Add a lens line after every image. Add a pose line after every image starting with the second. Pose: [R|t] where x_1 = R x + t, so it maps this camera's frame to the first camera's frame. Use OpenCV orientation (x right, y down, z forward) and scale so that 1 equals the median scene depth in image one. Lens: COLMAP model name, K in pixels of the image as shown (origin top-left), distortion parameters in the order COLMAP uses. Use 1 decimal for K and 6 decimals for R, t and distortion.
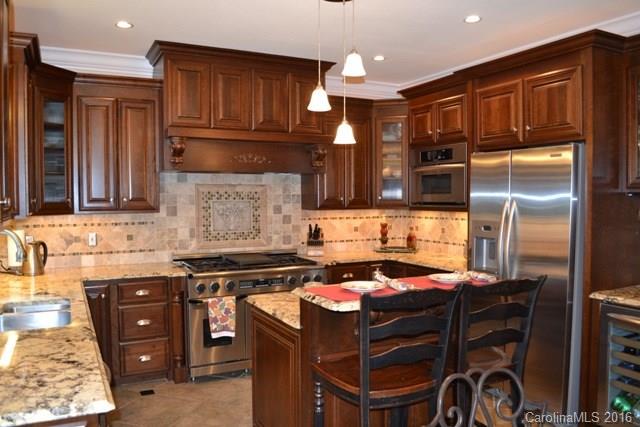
lens RADIAL K [[510.3, 0, 318.1], [0, 510.3, 215.1], [0, 0, 1]] dist [-0.080312, 0.000873]
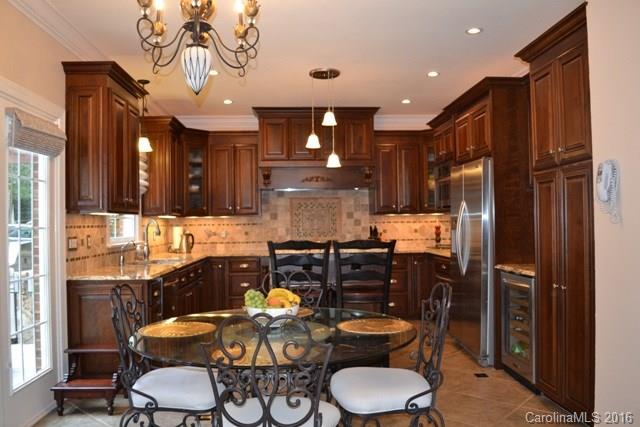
lens RADIAL K [[510.3, 0, 318.1], [0, 510.3, 215.1], [0, 0, 1]] dist [-0.080312, 0.000873]
pose [[0.913584, -0.013889, -0.406414, 0.455527], [-0.004564, 0.999003, -0.044399, 0.056542], [0.406626, 0.042417, 0.912610, -0.328843]]
